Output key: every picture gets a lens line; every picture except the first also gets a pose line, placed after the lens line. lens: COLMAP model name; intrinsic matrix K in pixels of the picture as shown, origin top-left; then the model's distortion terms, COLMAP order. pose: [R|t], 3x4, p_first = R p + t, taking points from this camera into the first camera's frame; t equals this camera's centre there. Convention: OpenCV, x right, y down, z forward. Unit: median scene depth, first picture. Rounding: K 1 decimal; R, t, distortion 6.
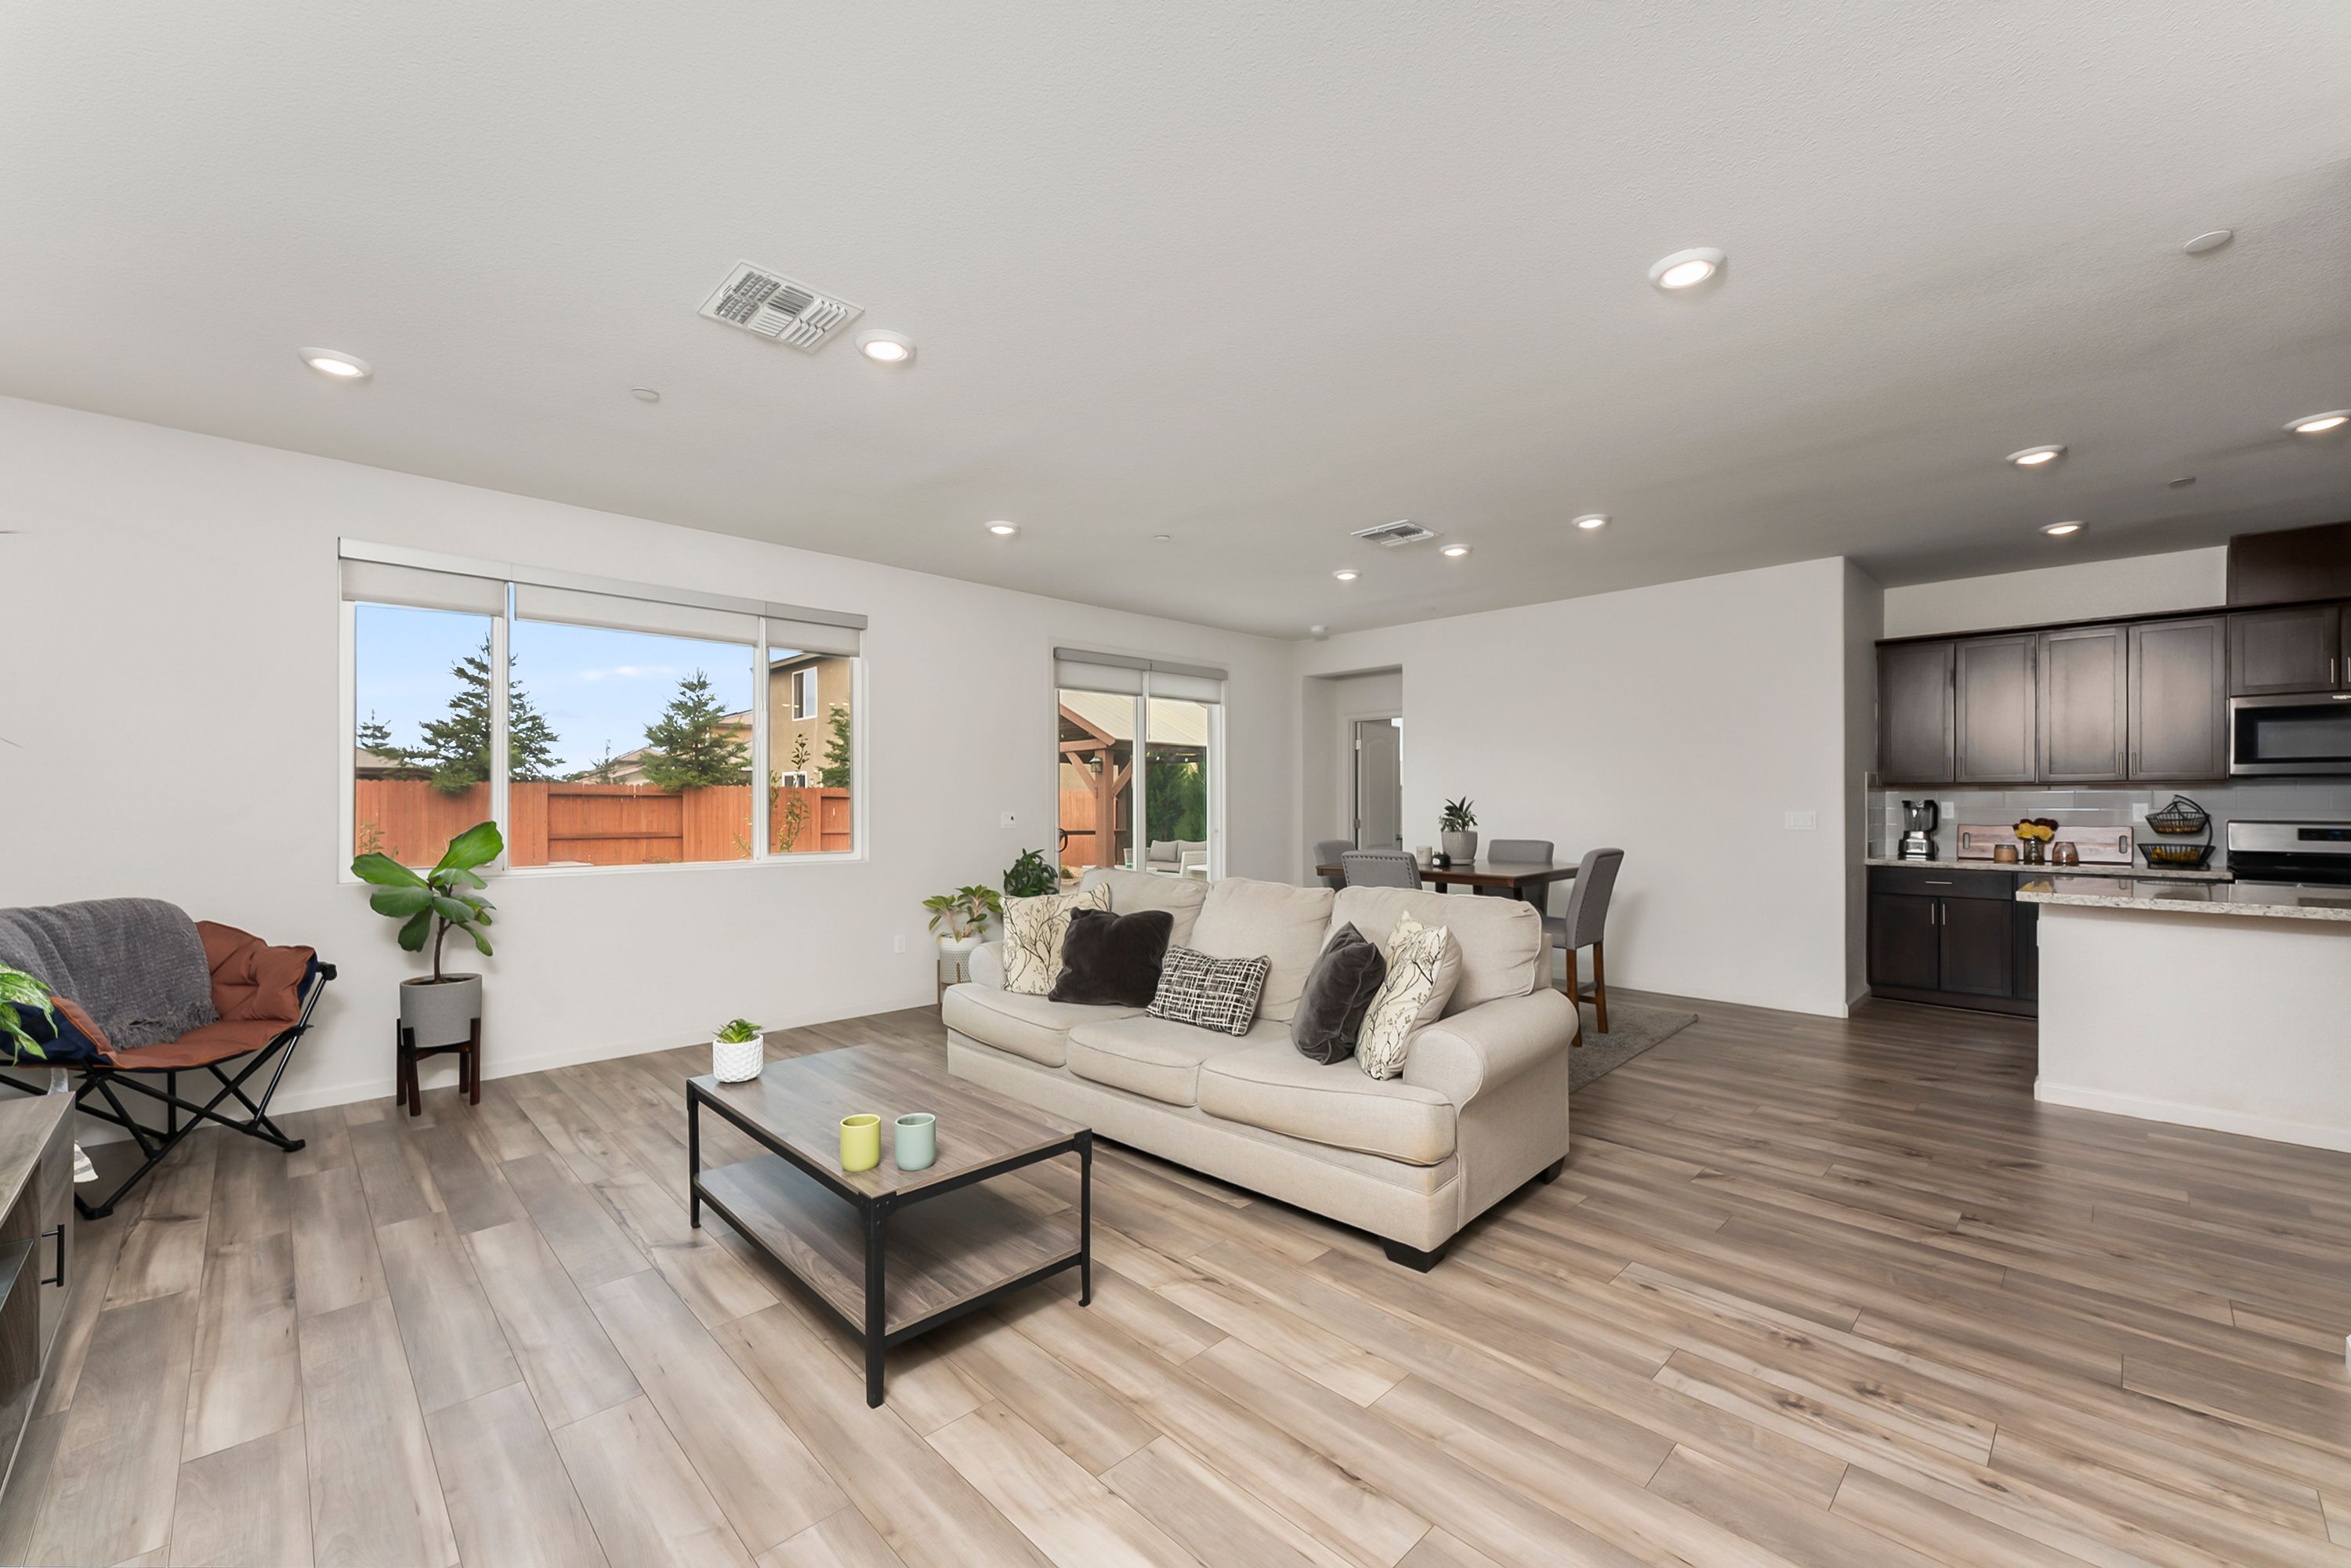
lens RADIAL K [[939.3, 0, 1167.1], [0, 939.3, 797.8], [0, 0, 1]] dist [0.003875, 0.000028]
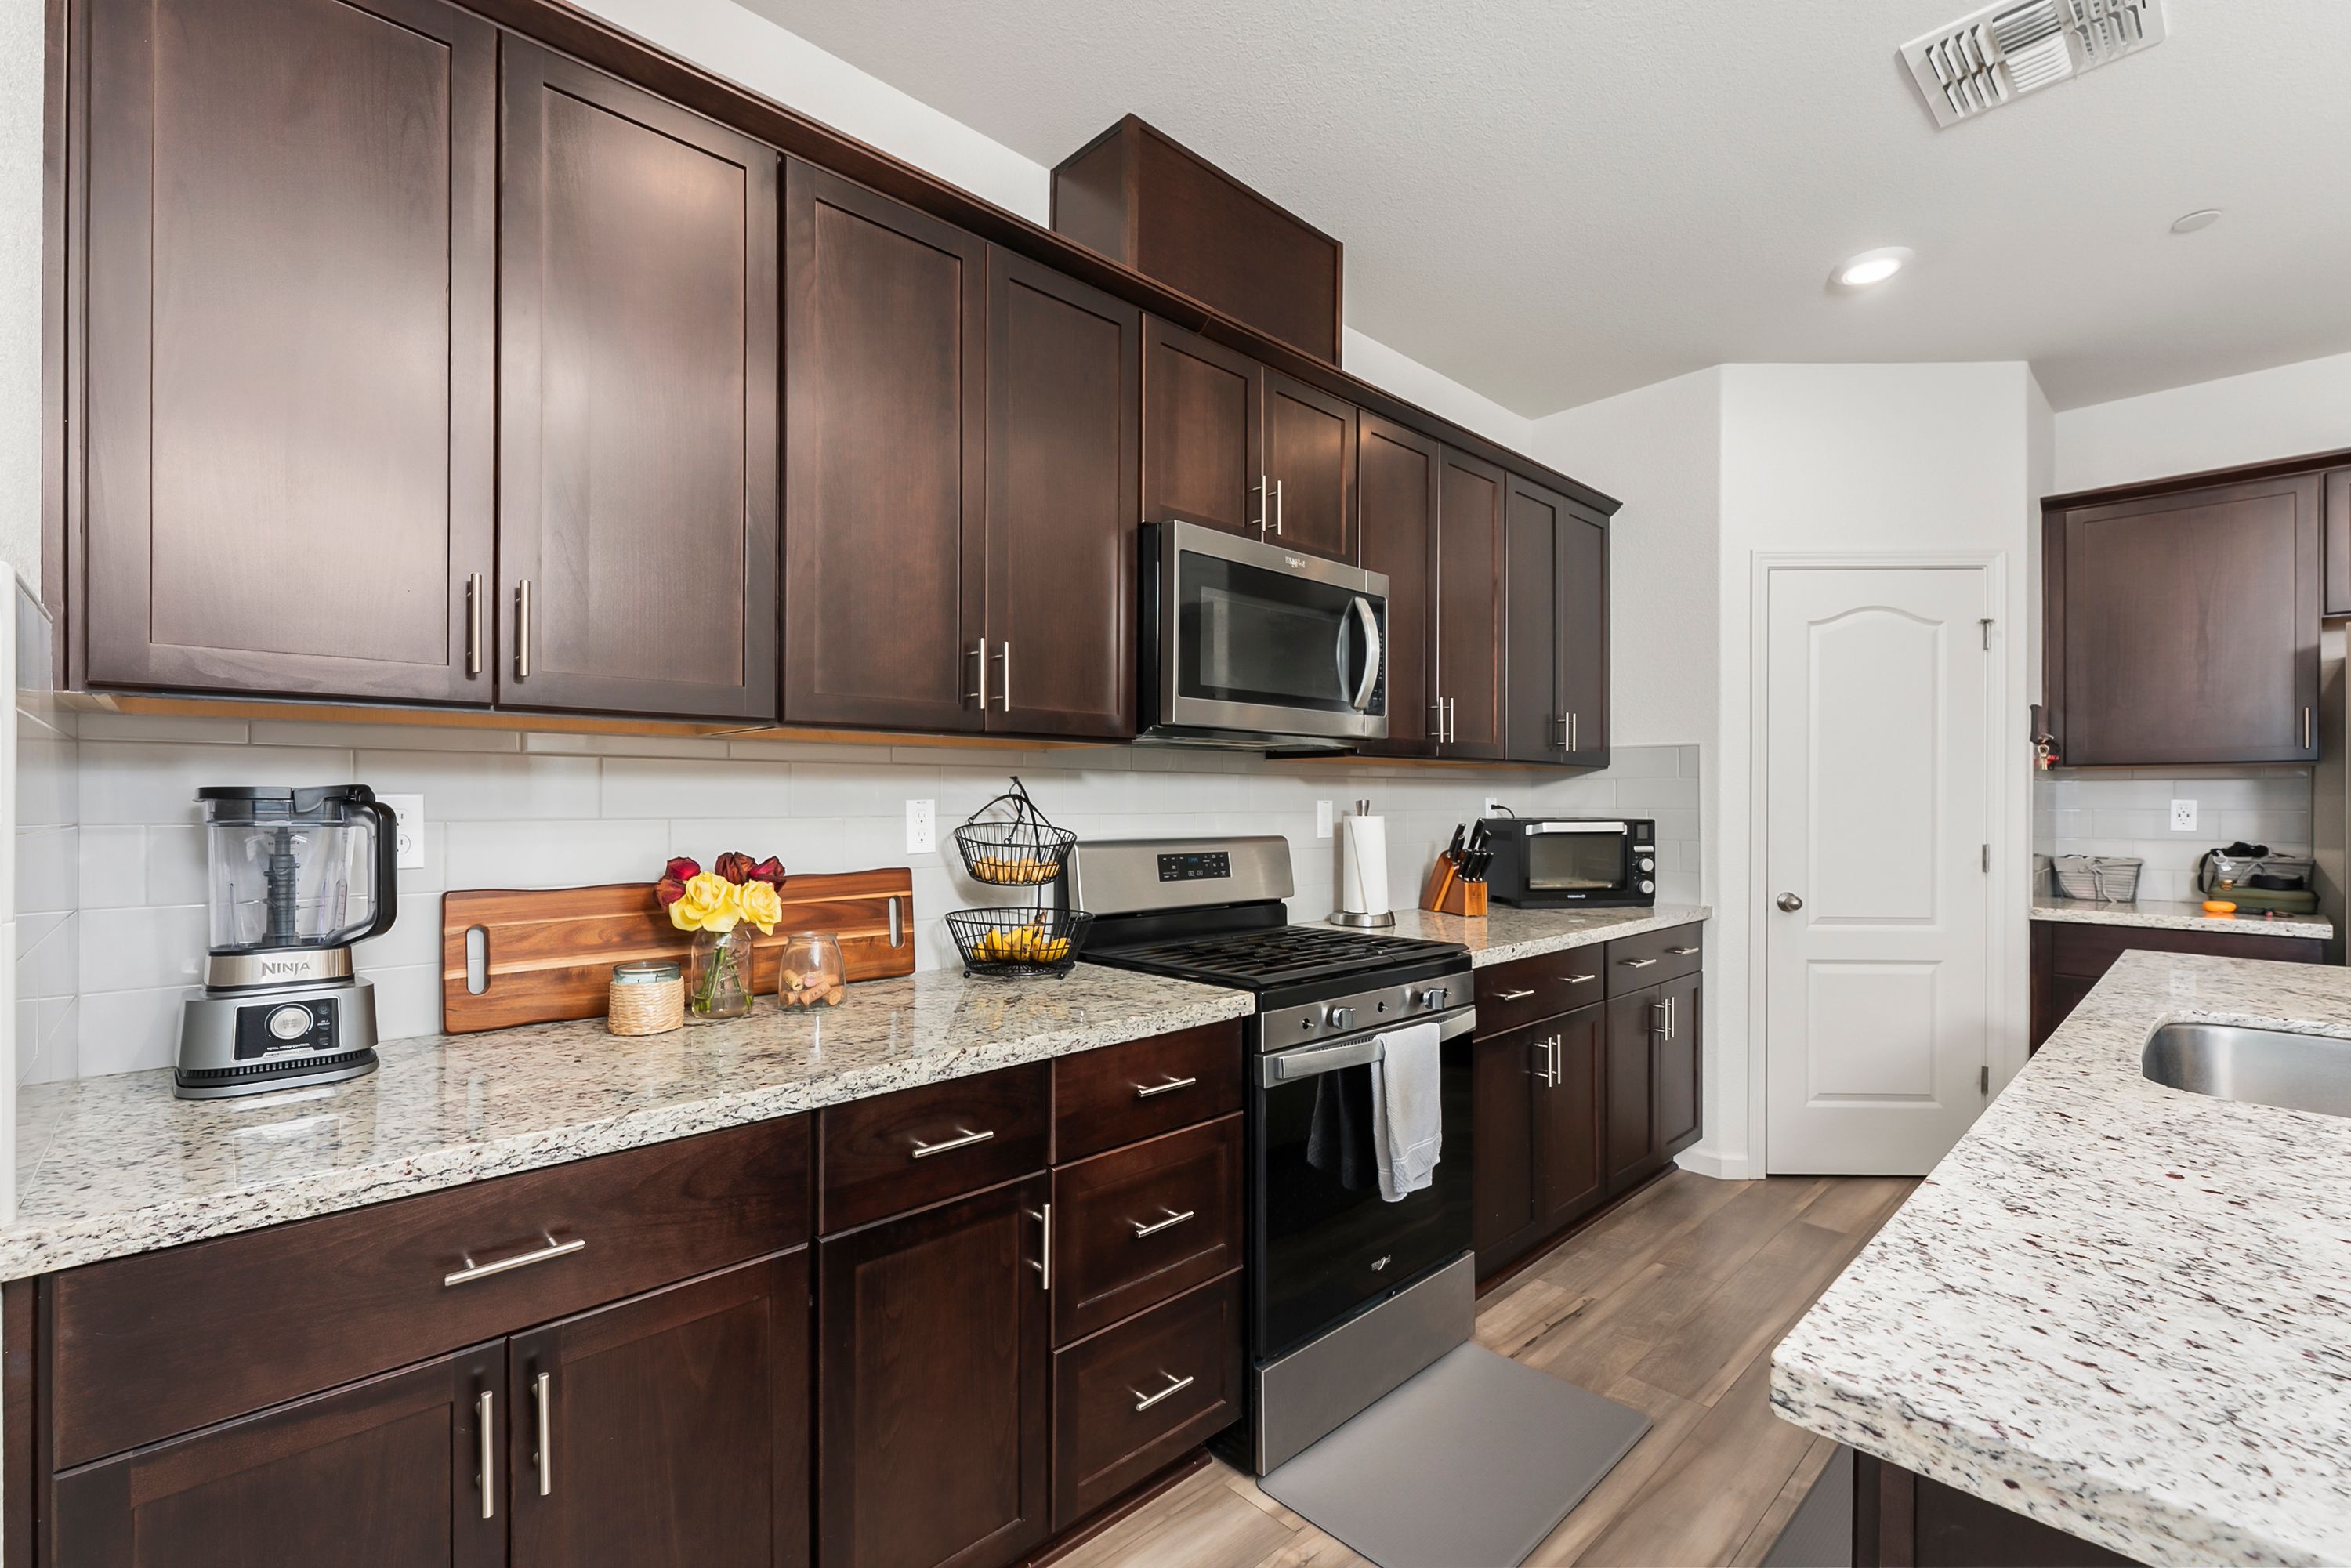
lens RADIAL K [[1024.3, 0, 1168.4], [0, 1024.3, 796.7], [0, 0, 1]] dist [0.001437, -0.000052]
pose [[0.014137, 0.000831, 0.999900, 1.113685], [-0.006882, 0.999976, -0.000734, 0.007459], [-0.999876, -0.006871, 0.014142, 1.548580]]
